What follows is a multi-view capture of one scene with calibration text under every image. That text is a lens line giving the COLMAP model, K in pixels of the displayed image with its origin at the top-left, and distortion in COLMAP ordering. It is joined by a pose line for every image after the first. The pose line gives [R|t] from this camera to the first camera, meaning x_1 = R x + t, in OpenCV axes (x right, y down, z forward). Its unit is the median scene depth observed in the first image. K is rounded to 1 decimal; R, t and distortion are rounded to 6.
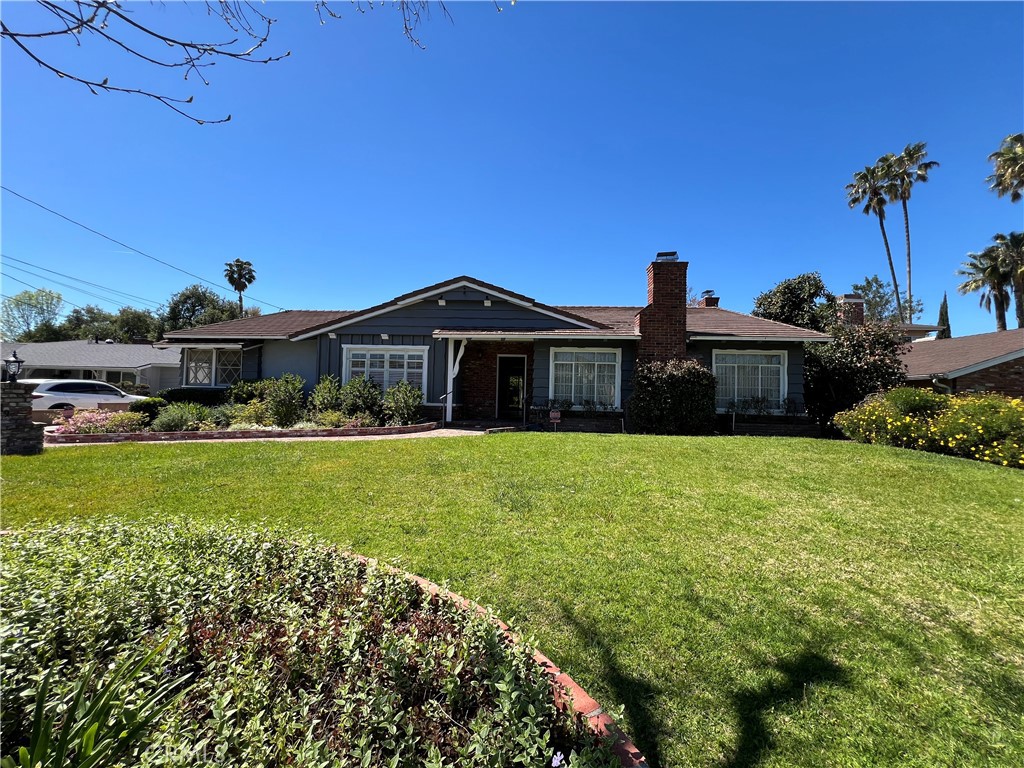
lens RADIAL K [[411.3, 0, 509.2], [0, 411.3, 383.9], [0, 0, 1]] dist [0.000501, 0.000401]
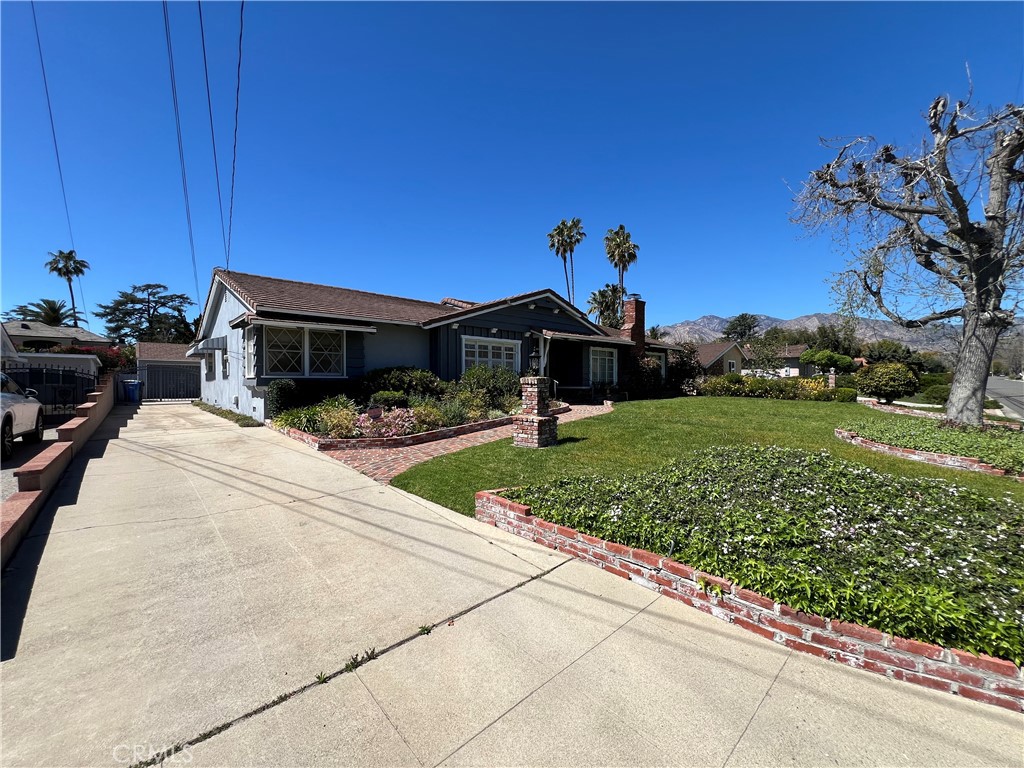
lens RADIAL K [[411.3, 0, 509.2], [0, 411.3, 383.9], [0, 0, 1]] dist [0.000501, 0.000401]
pose [[0.692586, -0.027810, 0.720799, -1.103409], [-0.005105, 0.999043, 0.043451, -0.015690], [-0.721317, -0.033773, 0.691781, 0.167226]]
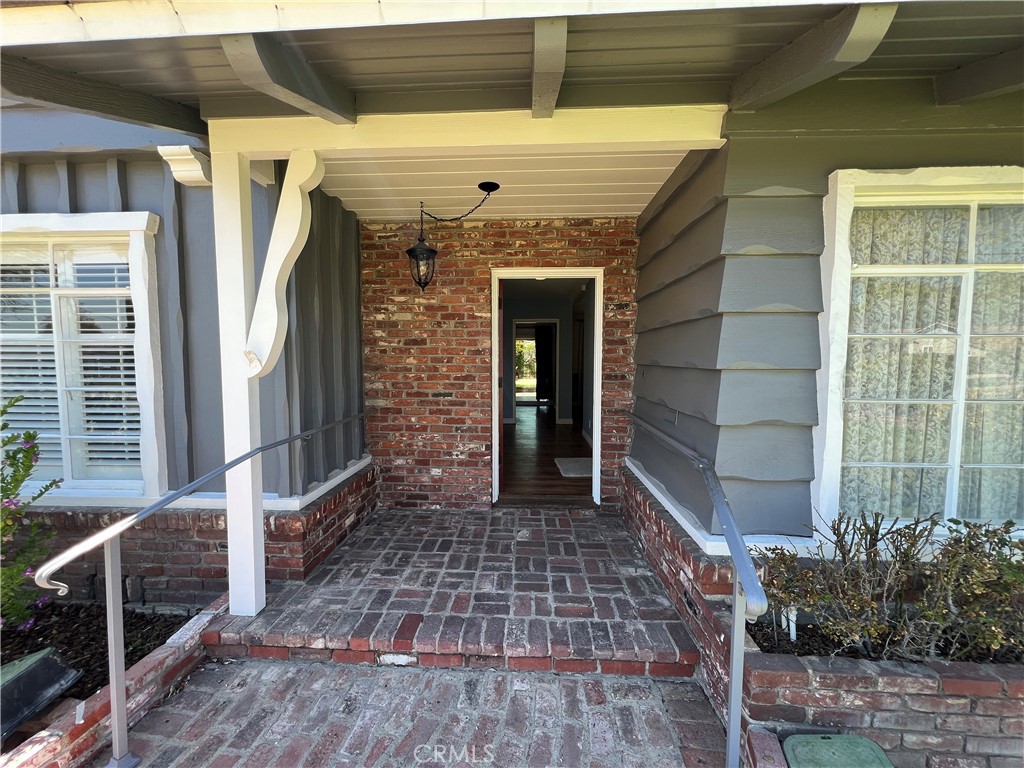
lens RADIAL K [[411.3, 0, 509.2], [0, 411.3, 383.9], [0, 0, 1]] dist [0.000501, 0.000401]
pose [[0.999671, -0.025592, 0.001586, -0.021773], [0.025360, 0.995933, 0.086457, -0.021947], [-0.003792, -0.086388, 0.996254, 0.778152]]
